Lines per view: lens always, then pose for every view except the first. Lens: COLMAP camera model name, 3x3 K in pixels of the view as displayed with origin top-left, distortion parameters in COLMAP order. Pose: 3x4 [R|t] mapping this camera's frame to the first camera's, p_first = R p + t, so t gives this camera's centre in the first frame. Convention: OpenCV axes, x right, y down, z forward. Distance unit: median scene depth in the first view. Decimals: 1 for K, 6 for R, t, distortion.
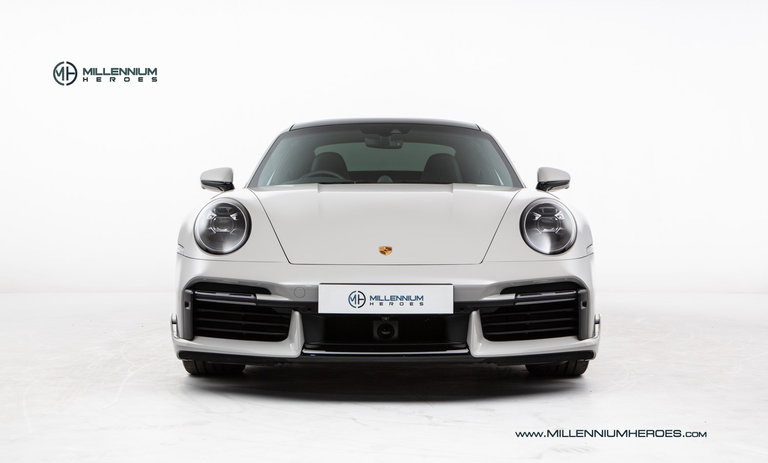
lens RADIAL K [[1311.8, 0, 384.0], [0, 1311.8, 231.5], [0, 0, 1]] dist [0.331951, 0.003321]
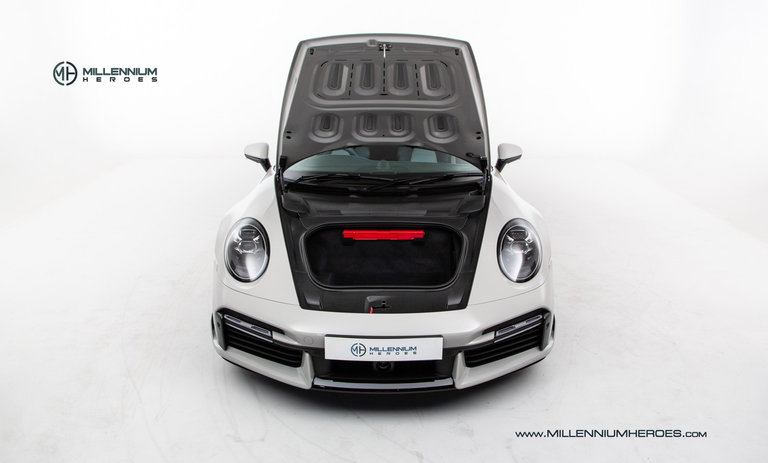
lens RADIAL K [[637.7, 0, 384.0], [0, 637.7, 231.5], [0, 0, 1]] dist [0.111443, 0.001336]
pose [[0.999997, 0.002286, 0.001245, 0.000731], [-0.002553, 0.954438, 0.298399, -0.209720], [-0.000506, -0.298401, 0.954440, 0.488040]]
